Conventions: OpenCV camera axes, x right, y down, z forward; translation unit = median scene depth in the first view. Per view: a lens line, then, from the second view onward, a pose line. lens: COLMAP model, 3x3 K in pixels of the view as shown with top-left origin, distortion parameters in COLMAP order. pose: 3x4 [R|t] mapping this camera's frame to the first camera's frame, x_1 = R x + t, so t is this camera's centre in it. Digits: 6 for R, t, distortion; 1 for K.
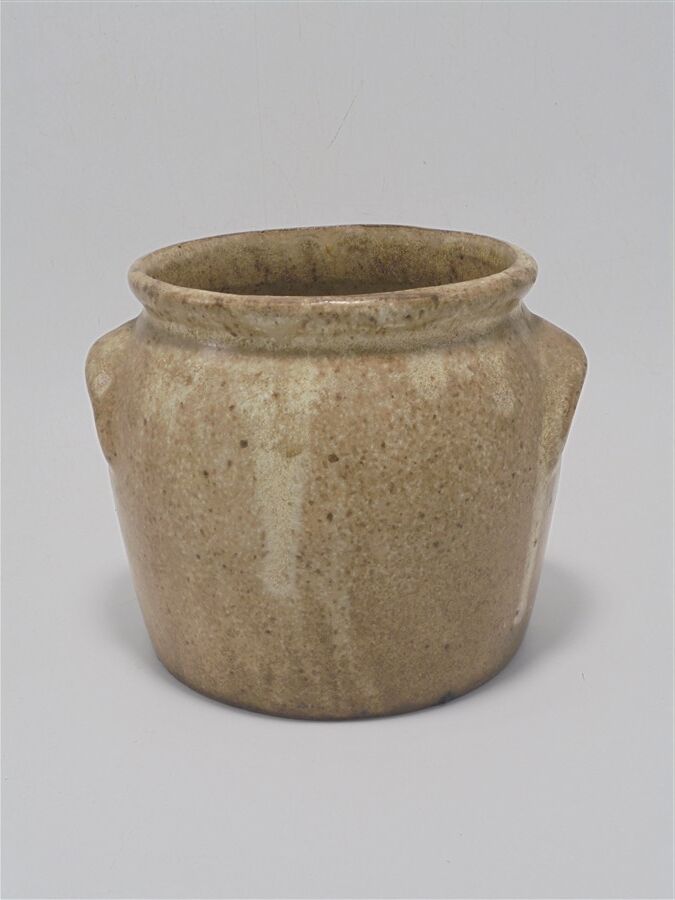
lens RADIAL K [[1330.6, 0, 335.2], [0, 1330.6, 450.7], [0, 0, 1]] dist [-0.016932, 0.000000]
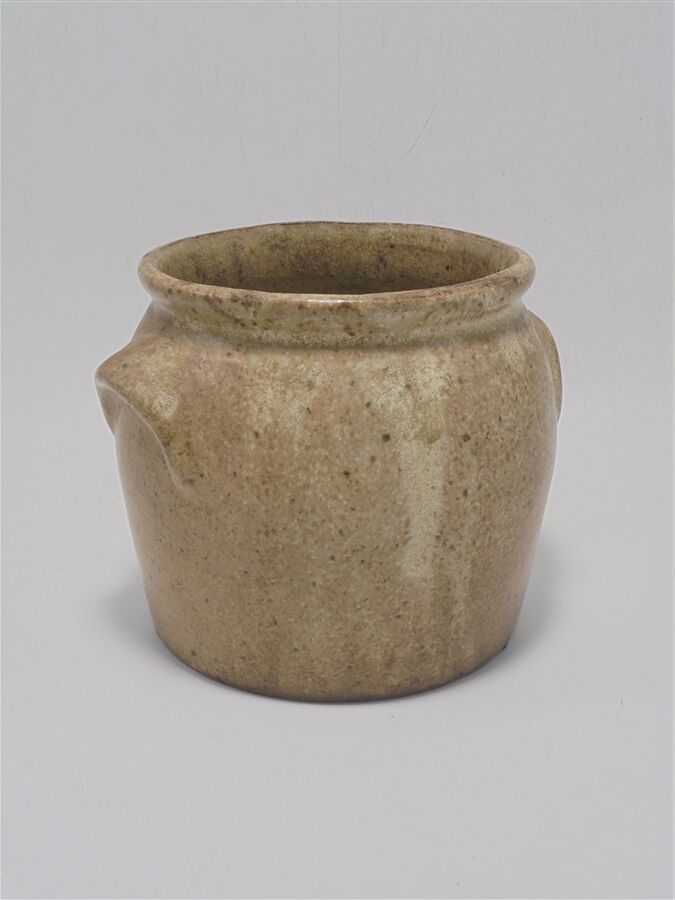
lens RADIAL K [[1330.6, 0, 339.0], [0, 1330.6, 449.7], [0, 0, 1]] dist [-0.016932, 0.000000]
pose [[0.847364, -0.154953, 0.507901, -0.601711], [0.152956, 0.987163, 0.045982, -0.047201], [-0.508506, 0.038723, 0.860188, 0.129051]]
